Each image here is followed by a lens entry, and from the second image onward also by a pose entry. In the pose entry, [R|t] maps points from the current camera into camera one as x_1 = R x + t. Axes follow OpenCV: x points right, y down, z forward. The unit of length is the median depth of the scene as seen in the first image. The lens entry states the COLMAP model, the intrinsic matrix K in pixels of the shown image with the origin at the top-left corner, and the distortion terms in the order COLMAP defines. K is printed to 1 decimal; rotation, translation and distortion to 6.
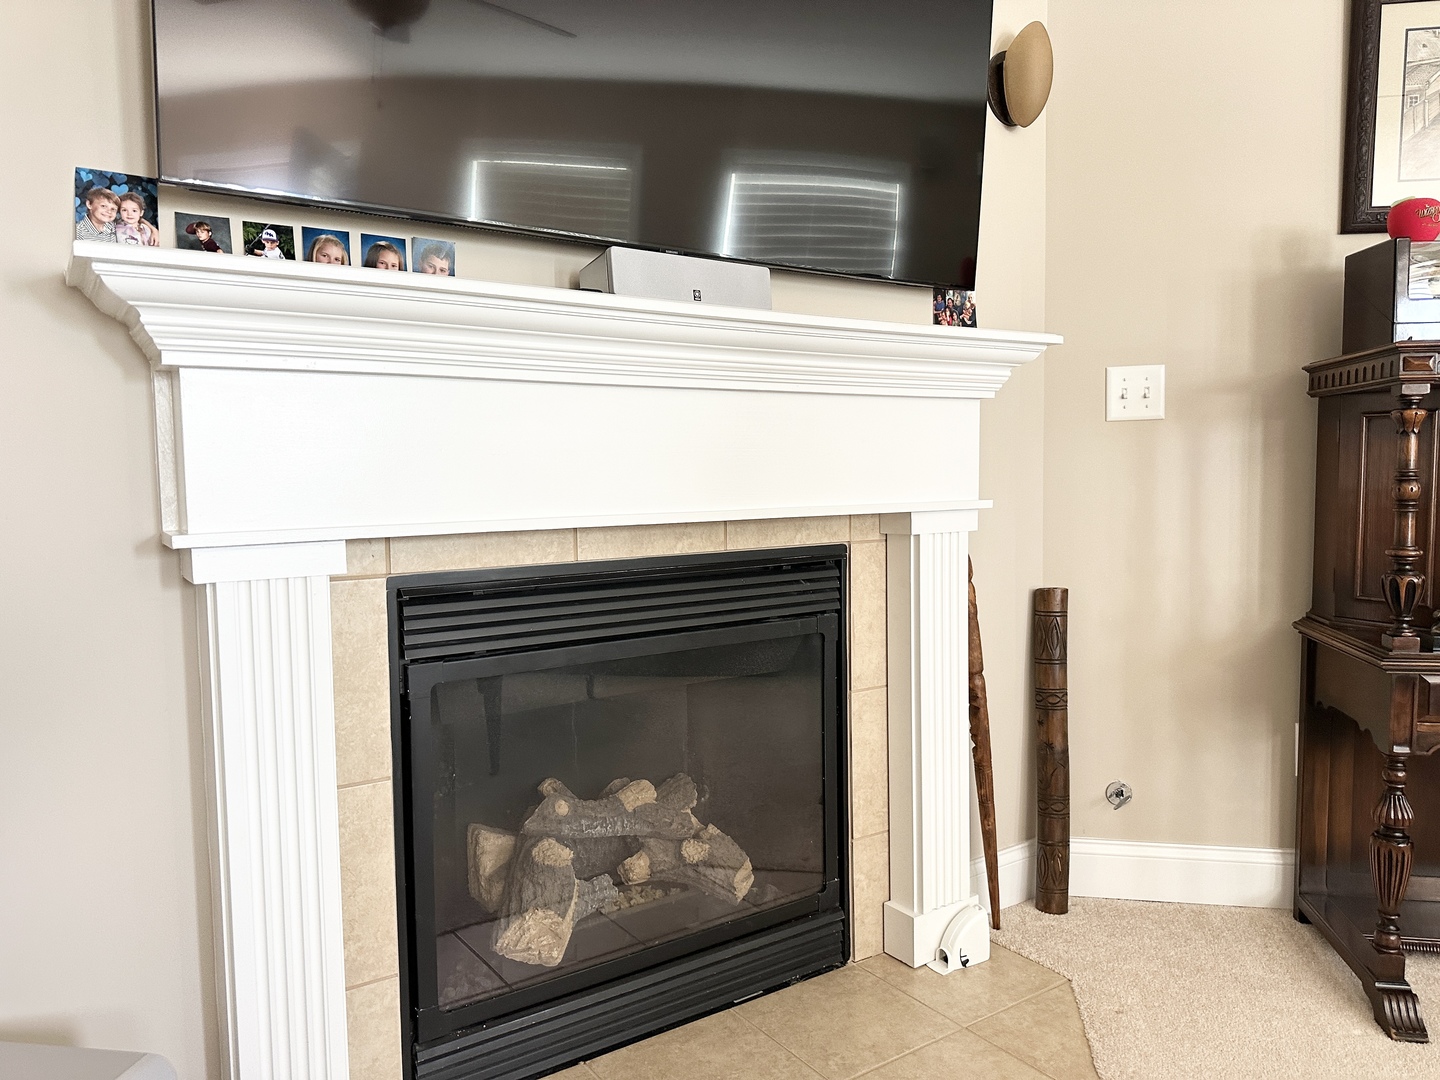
lens RADIAL K [[1026.4, 0, 720.0], [0, 1026.4, 540.0], [0, 0, 1]] dist [0.039308, -0.042911]
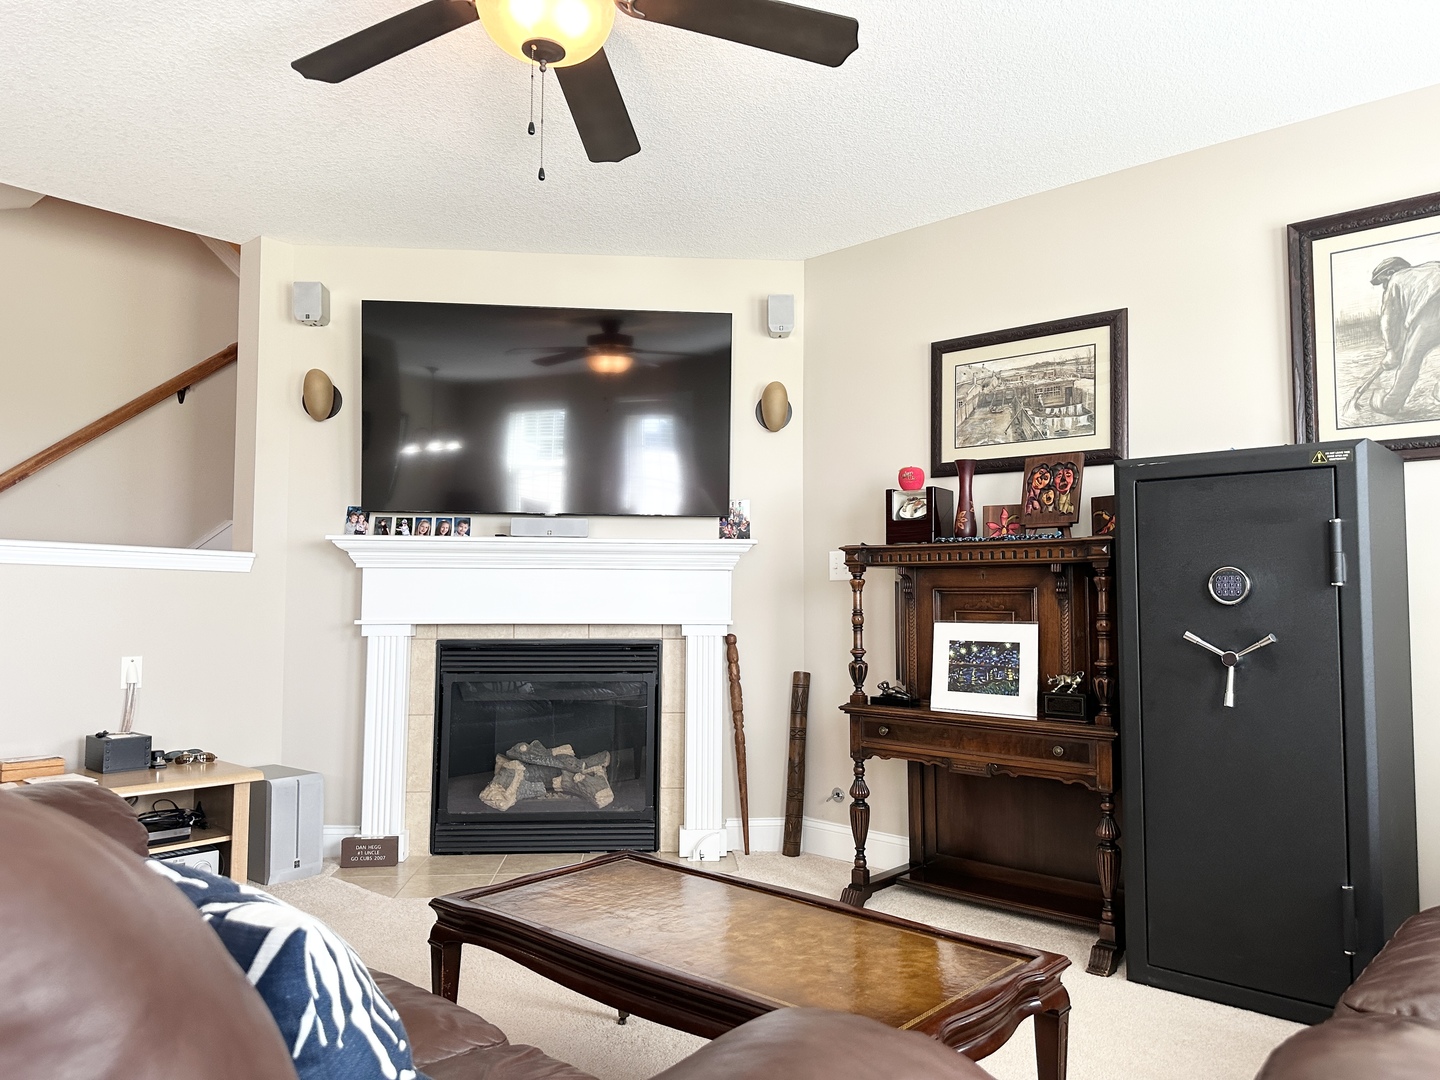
lens RADIAL K [[975.1, 0, 720.0], [0, 975.1, 540.0], [0, 0, 1]] dist [0.135126, -0.142731]
pose [[0.862059, -0.013861, -0.506618, 1.238609], [-0.051635, 0.992022, -0.115003, 0.025641], [0.504170, 0.125298, 0.854466, -0.665884]]
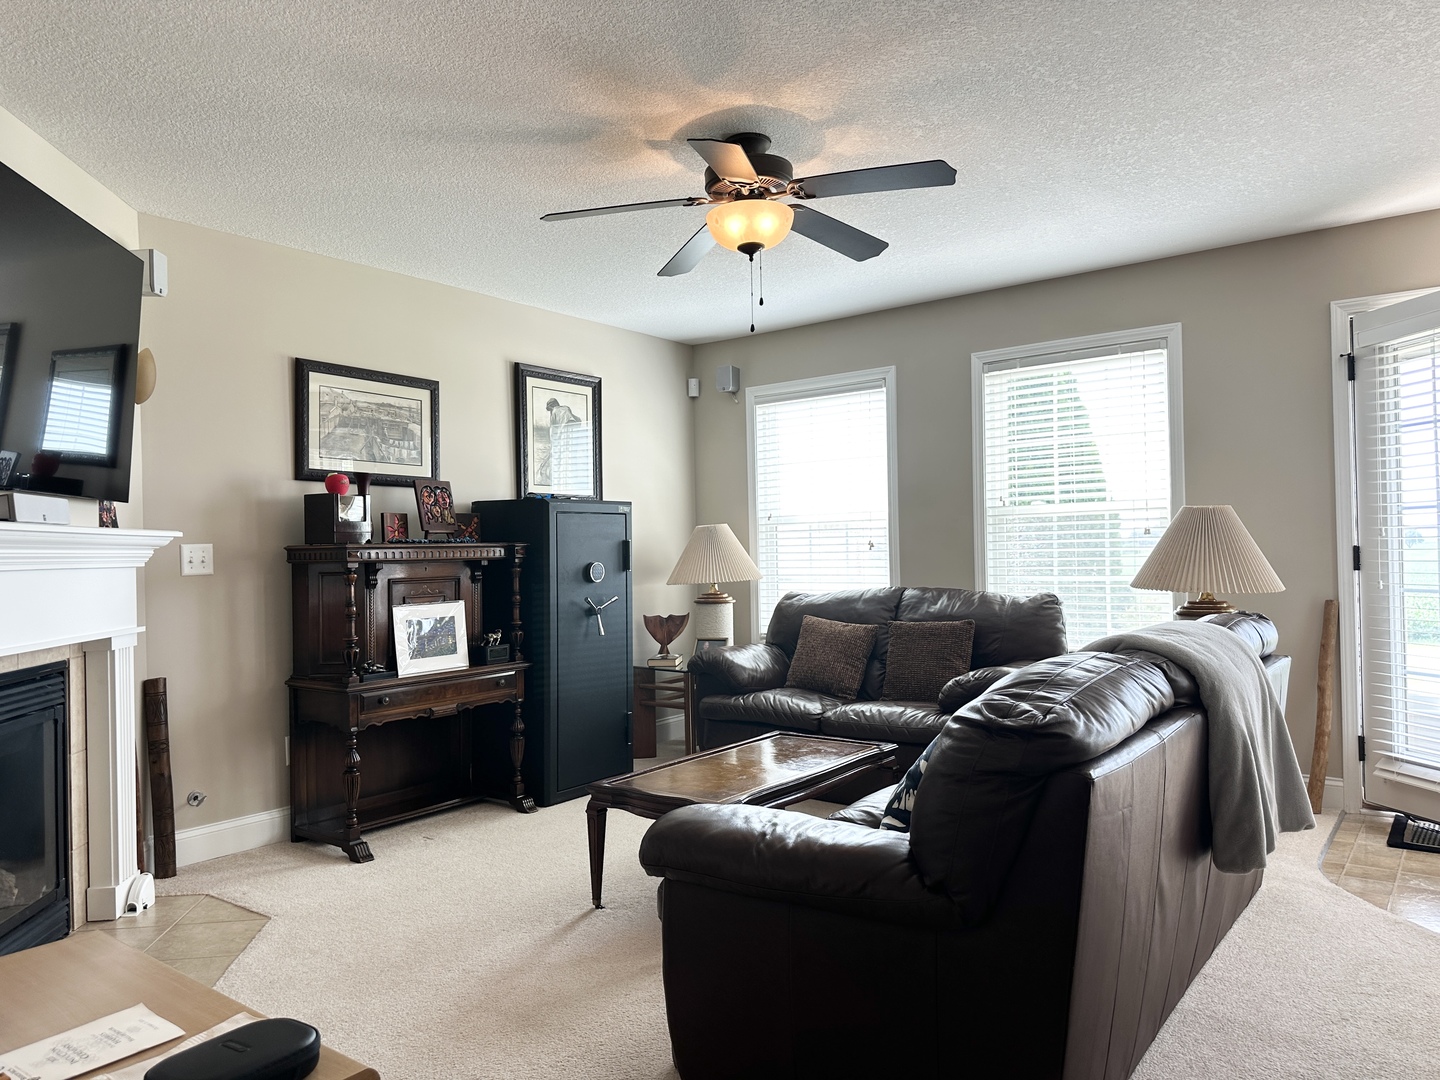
lens RADIAL K [[1026.4, 0, 720.0], [0, 1026.4, 540.0], [0, 0, 1]] dist [0.039308, -0.042911]
pose [[0.449414, 0.012213, 0.893240, -0.854299], [0.079512, 0.995391, -0.053614, -0.015013], [-0.889778, 0.095118, 0.446372, -0.629152]]
